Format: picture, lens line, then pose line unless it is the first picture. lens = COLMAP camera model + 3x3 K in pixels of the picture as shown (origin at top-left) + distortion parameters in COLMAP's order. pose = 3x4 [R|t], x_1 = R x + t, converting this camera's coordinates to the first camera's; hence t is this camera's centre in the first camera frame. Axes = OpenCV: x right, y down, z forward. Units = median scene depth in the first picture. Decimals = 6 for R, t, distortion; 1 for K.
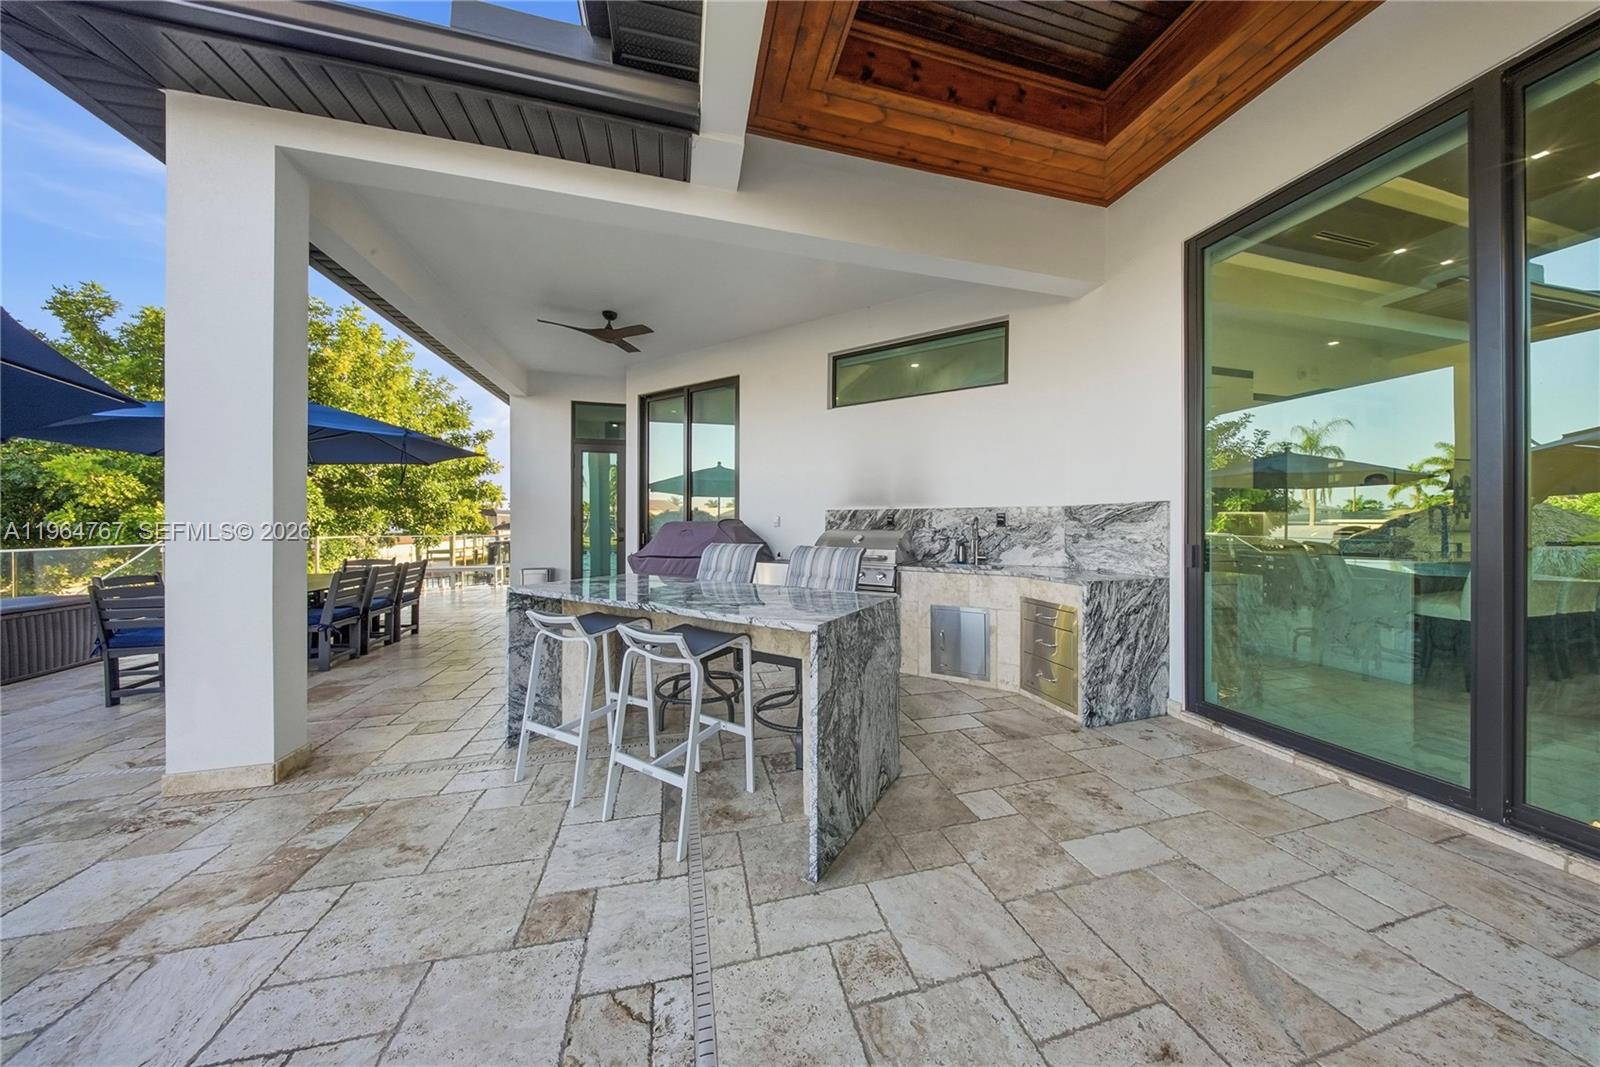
lens RADIAL K [[481.7, 0, 806.5], [0, 481.7, 527.4], [0, 0, 1]] dist [-0.000552, -0.000298]
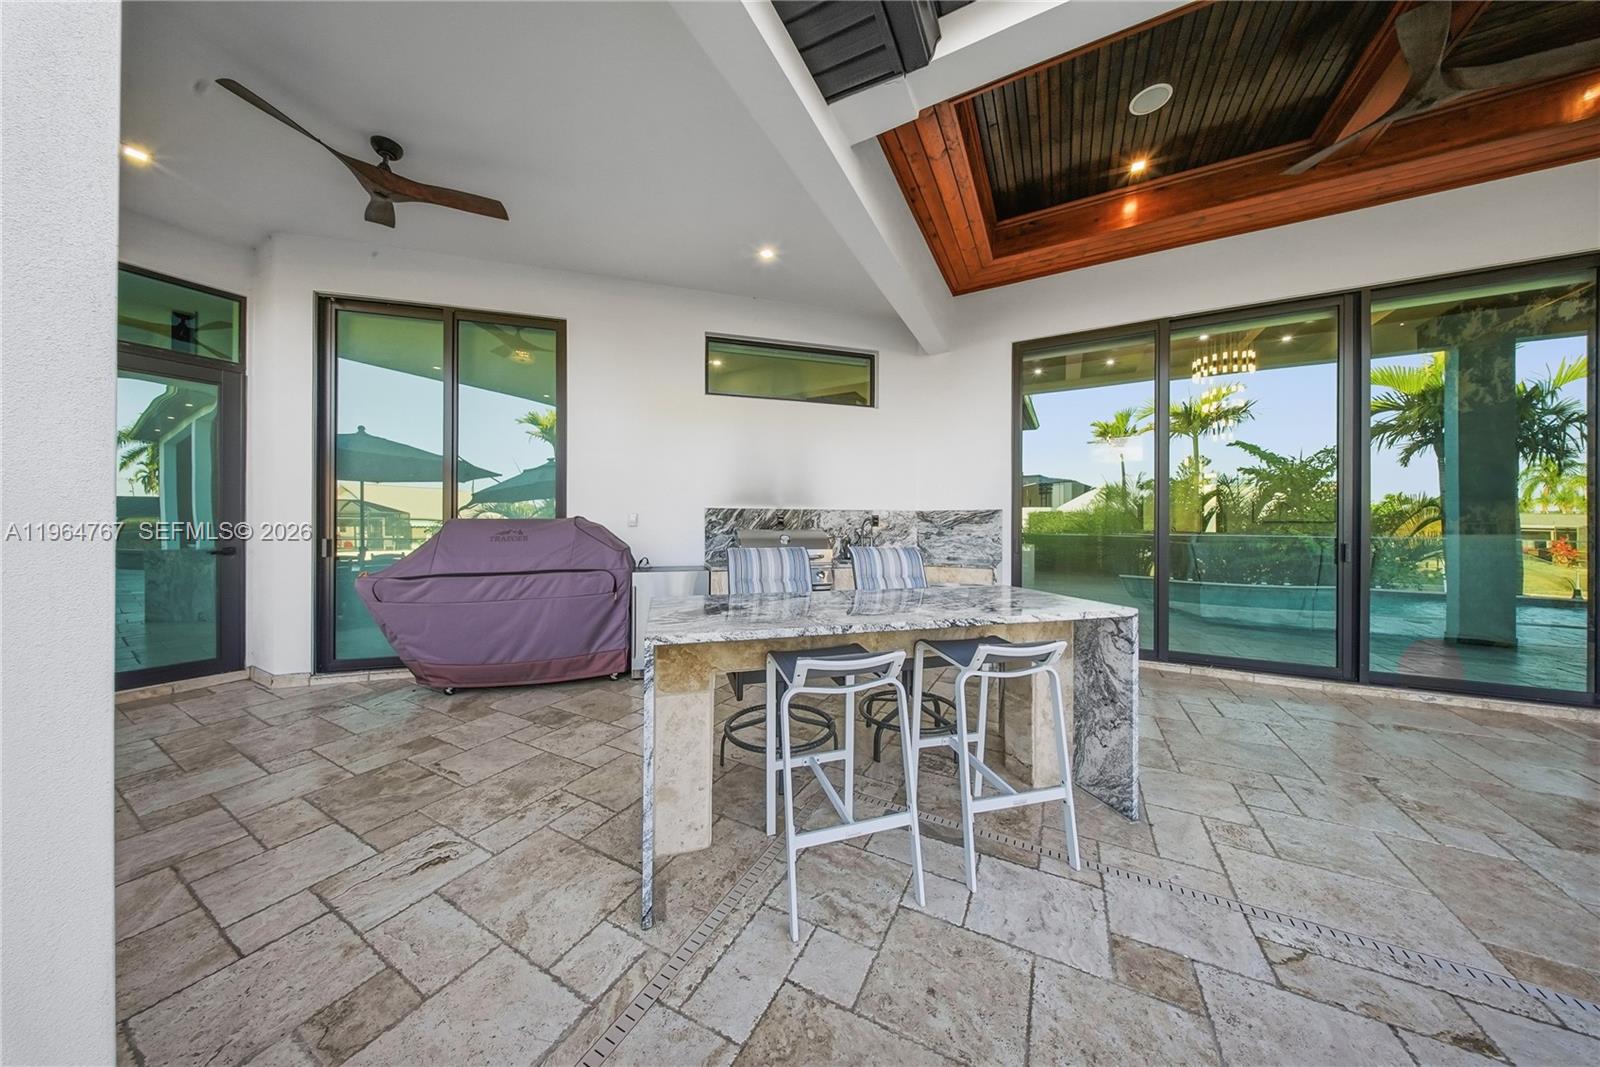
lens RADIAL K [[479.1, 0, 804.2], [0, 479.1, 526.0], [0, 0, 1]] dist [0.008054, -0.004572]
pose [[0.679919, 0.002068, 0.733284, -0.555414], [0.000500, 0.999994, -0.003284, 0.000917], [-0.733287, 0.002599, 0.679914, 0.304743]]
